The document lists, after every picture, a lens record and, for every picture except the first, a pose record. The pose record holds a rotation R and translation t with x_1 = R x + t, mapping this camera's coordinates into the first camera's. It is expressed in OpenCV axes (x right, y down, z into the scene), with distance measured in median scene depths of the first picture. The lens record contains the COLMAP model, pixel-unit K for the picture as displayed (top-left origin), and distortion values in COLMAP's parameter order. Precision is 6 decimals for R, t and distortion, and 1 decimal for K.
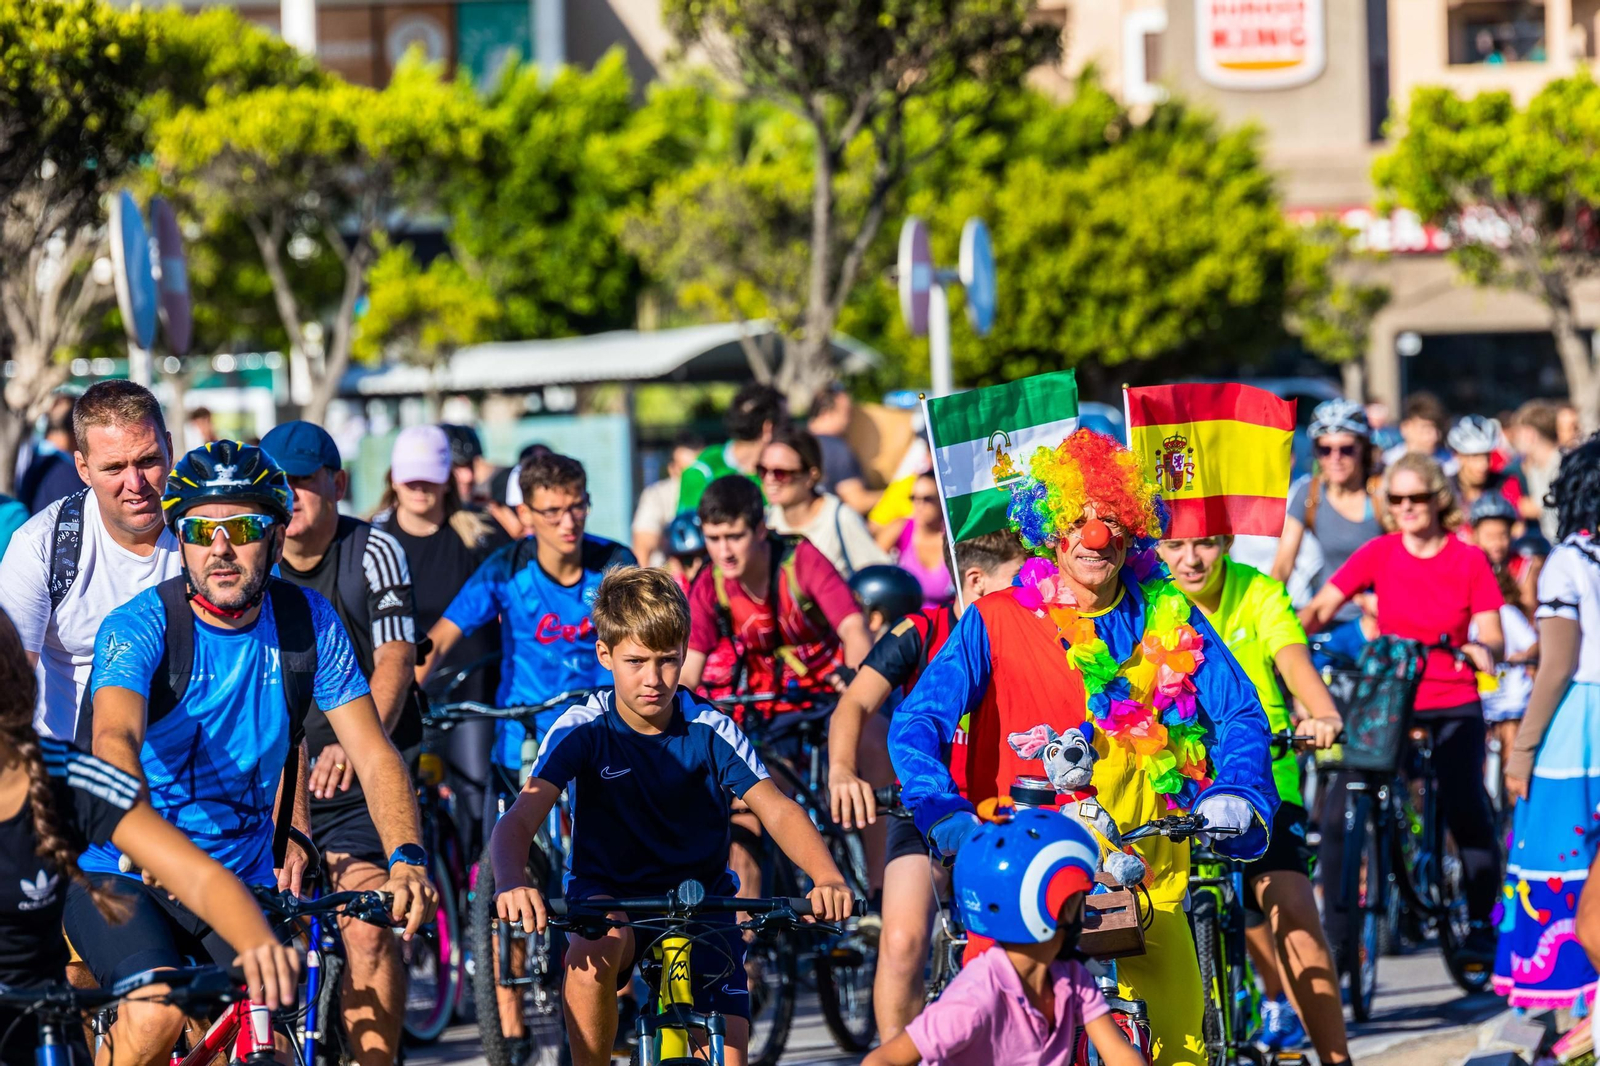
lens RADIAL K [[9130.2, 0, 800.0], [0, 9130.2, 533.0], [0, 0, 1]] dist [0.453381, 17.833478]
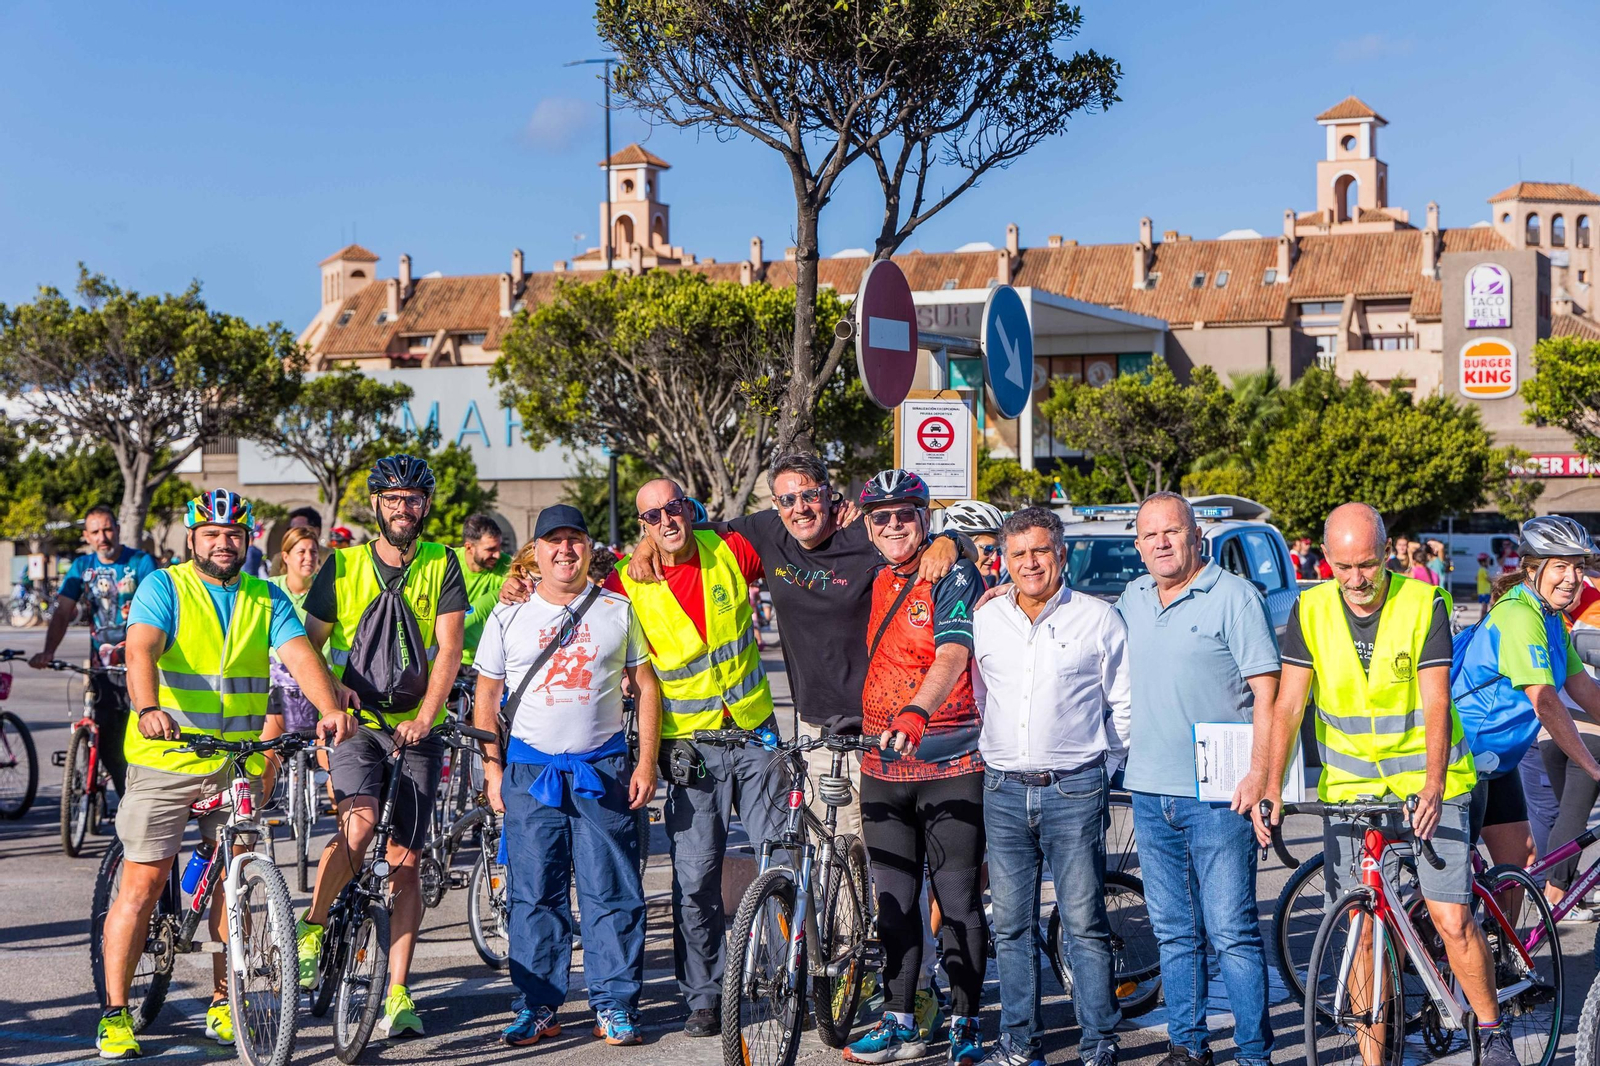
lens RADIAL K [[3028.3, 0, 800.0], [0, 3028.3, 533.0], [0, 0, 1]] dist [0.026313, 0.187839]
pose [[0.983755, 0.025993, -0.177624, 0.032225], [-0.028760, 0.999502, -0.013017, -0.004387], [0.177197, 0.017914, 0.984012, 0.451829]]
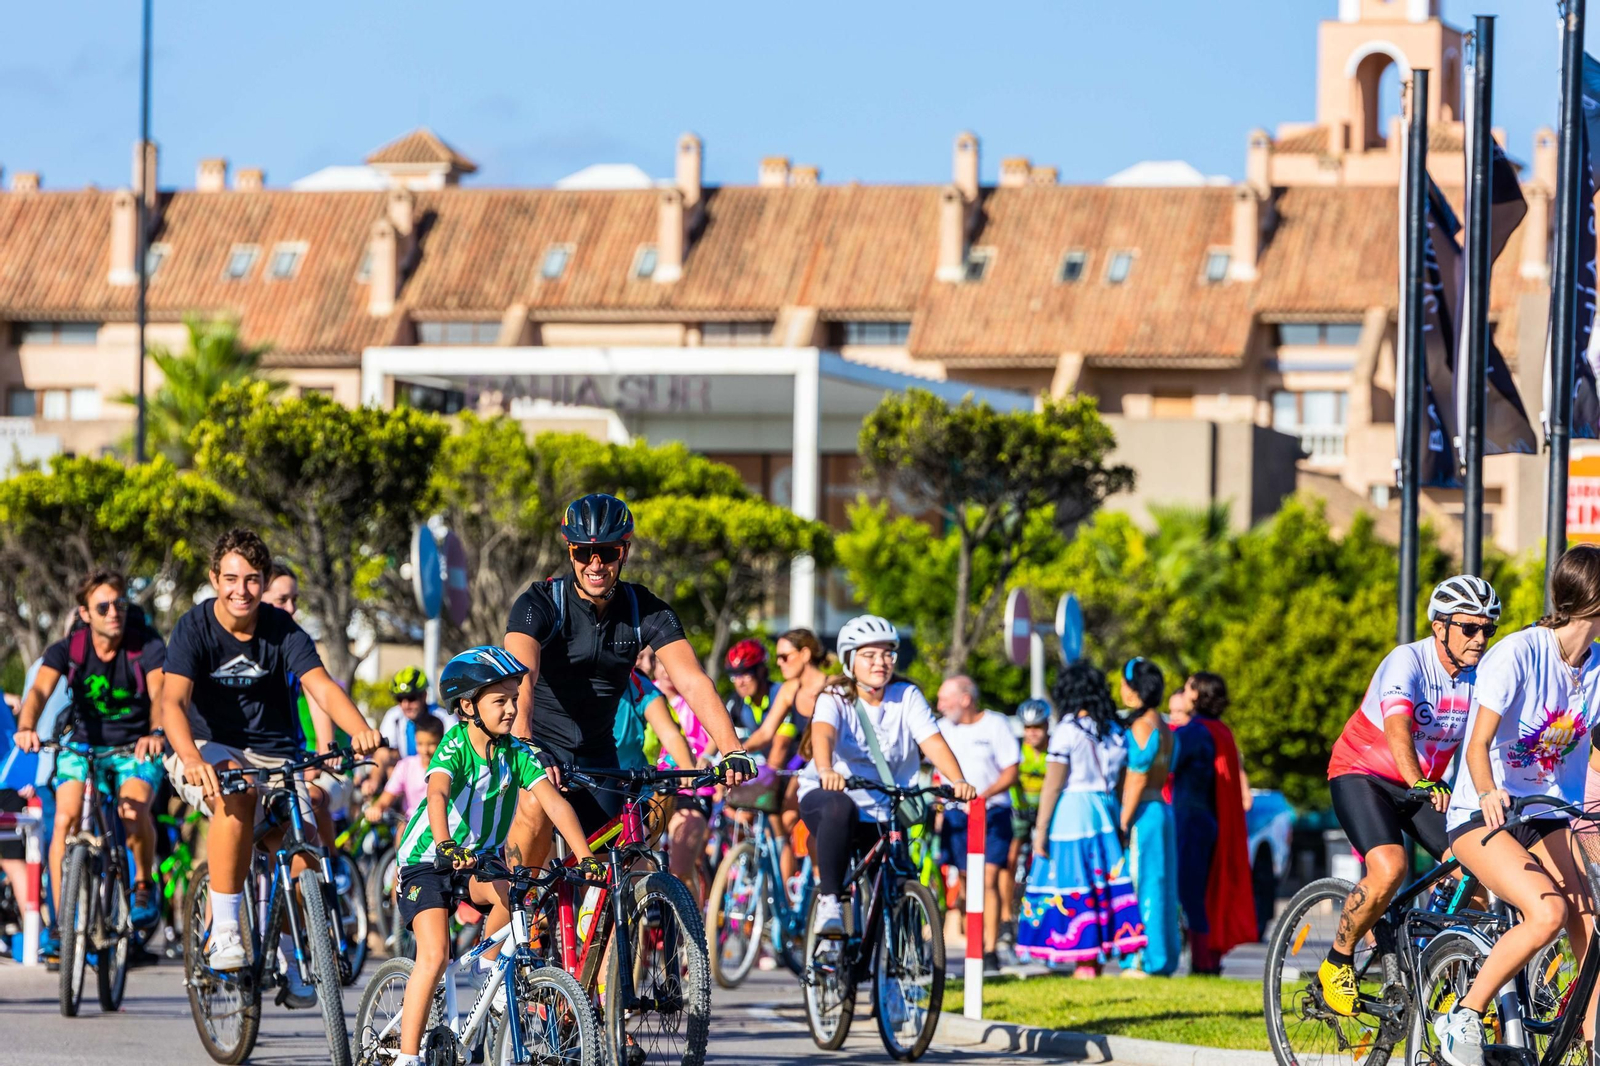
lens RADIAL K [[8384.4, 0, 800.0], [0, 8384.4, 533.0], [0, 0, 1]] dist [0.106048, -10.573235]
pose [[0.996058, 0.048959, -0.073973, 0.047855], [-0.052617, 0.997444, -0.048338, 0.015310], [0.071417, 0.052039, 0.996088, -0.231604]]
